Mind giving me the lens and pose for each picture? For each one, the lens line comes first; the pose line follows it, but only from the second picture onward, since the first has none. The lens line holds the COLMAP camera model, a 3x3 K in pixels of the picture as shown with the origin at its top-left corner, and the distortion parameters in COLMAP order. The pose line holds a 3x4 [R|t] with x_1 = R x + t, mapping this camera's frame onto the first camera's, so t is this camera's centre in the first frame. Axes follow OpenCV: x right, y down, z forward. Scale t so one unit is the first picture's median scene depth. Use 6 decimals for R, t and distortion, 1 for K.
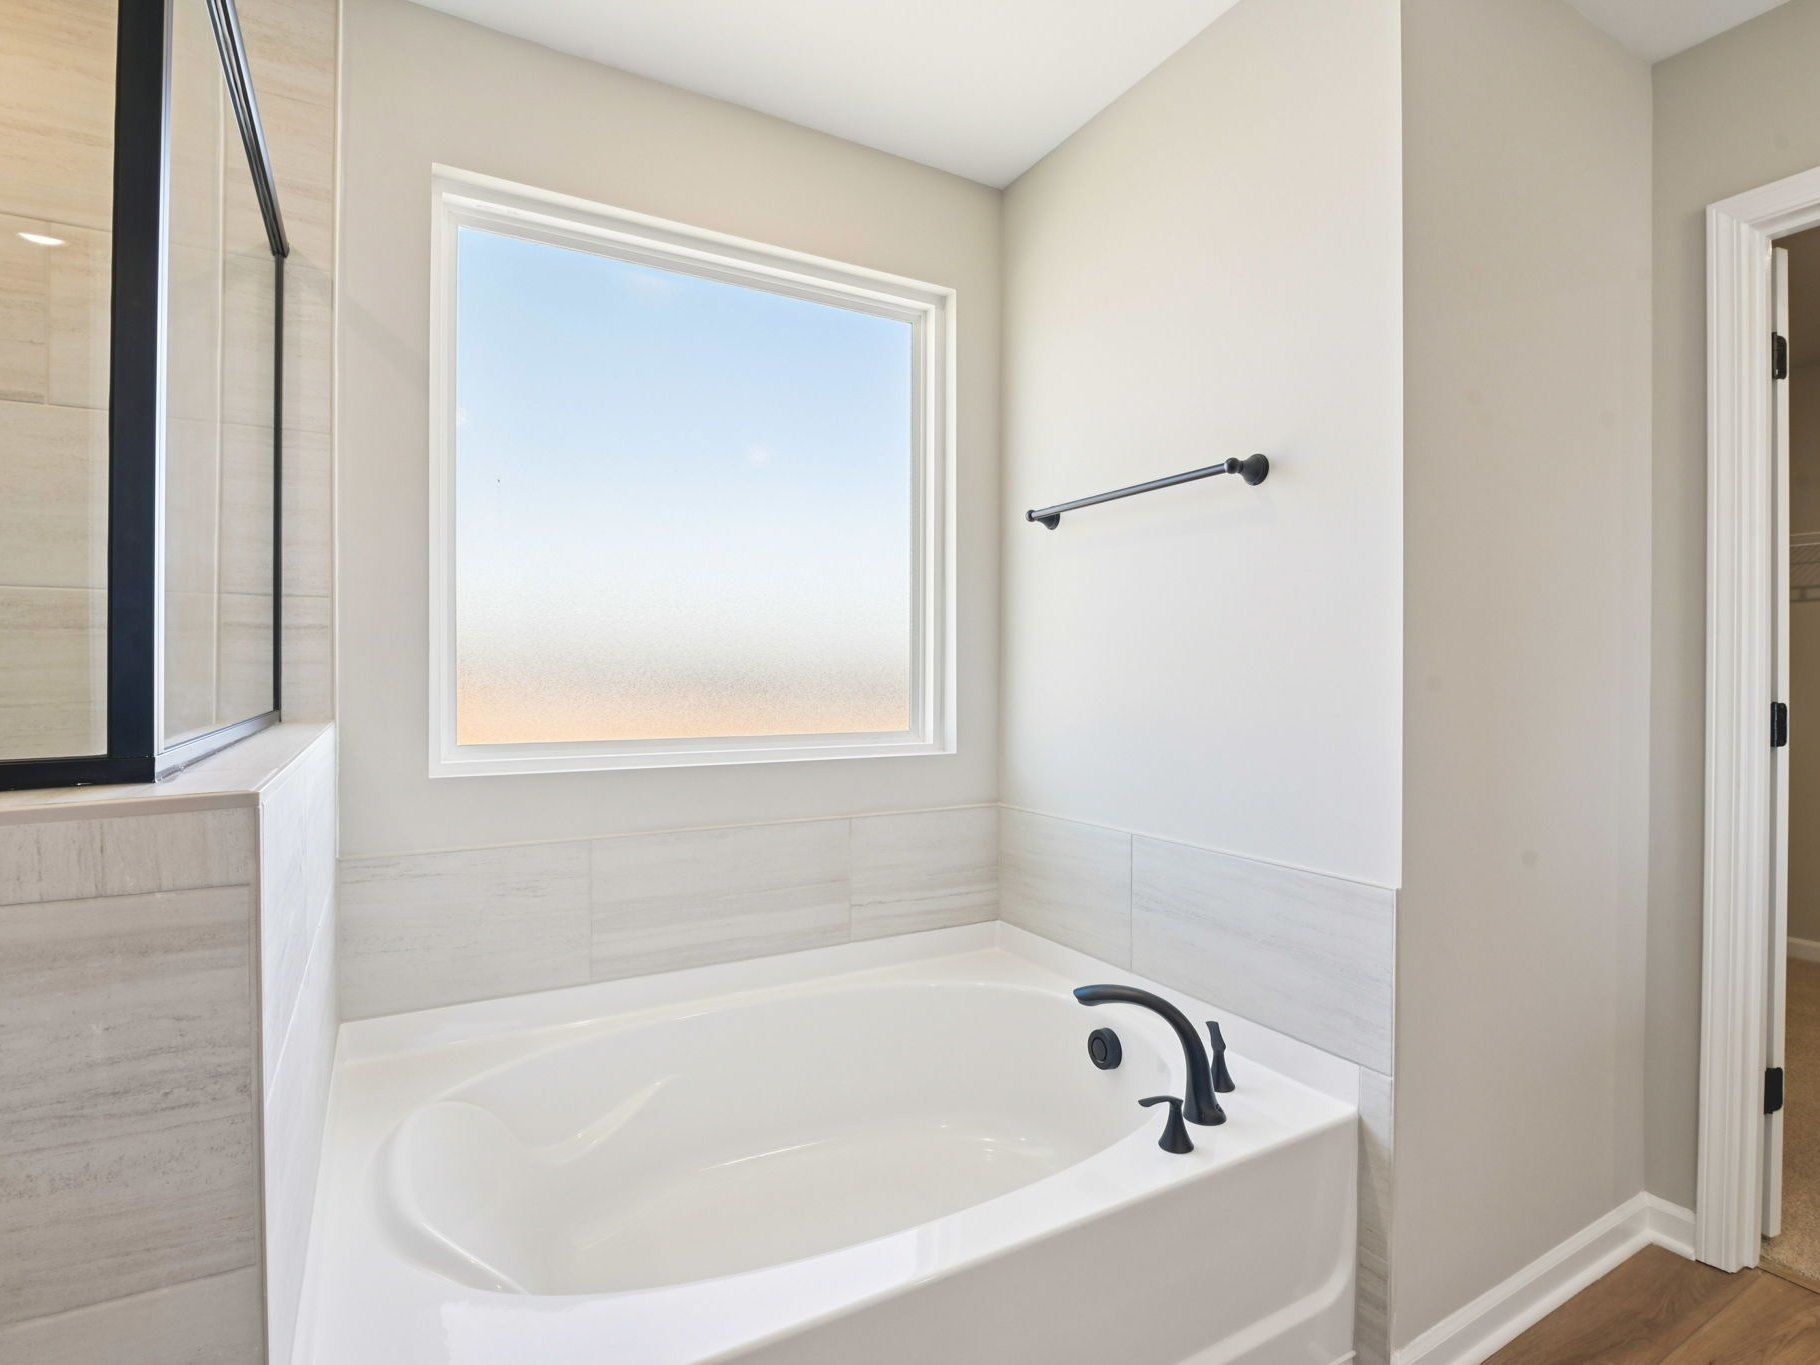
lens RADIAL K [[914.6, 0, 910.0], [0, 914.6, 682.5], [0, 0, 1]] dist [0.003938, -0.010155]
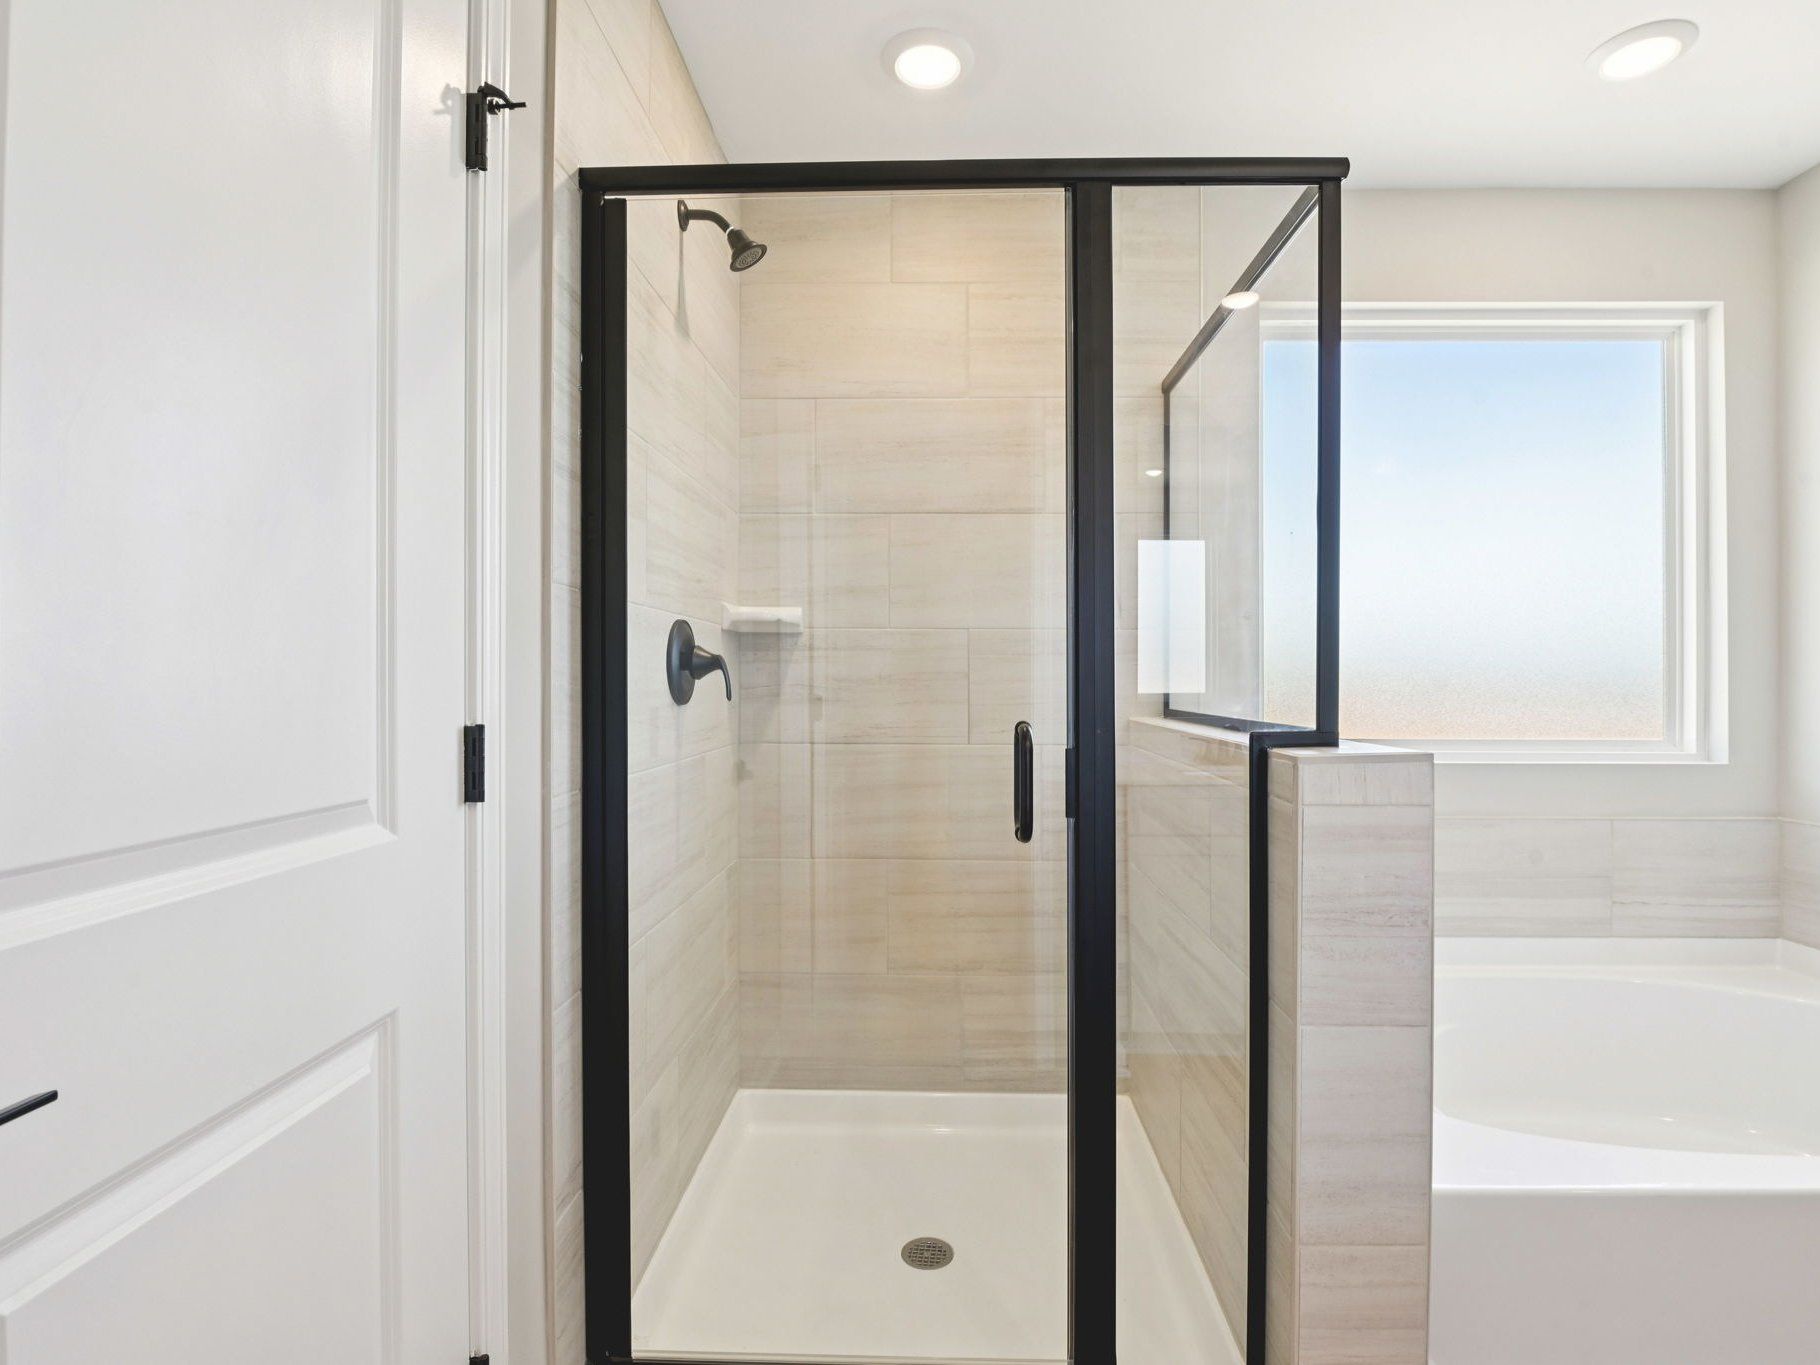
lens RADIAL K [[914.6, 0, 910.0], [0, 914.6, 682.5], [0, 0, 1]] dist [0.003938, -0.010155]
pose [[0.857539, -0.006107, -0.514383, -0.204583], [-0.000180, 0.999926, -0.012171, 0.001534], [0.514419, 0.010530, 0.857474, -0.311665]]
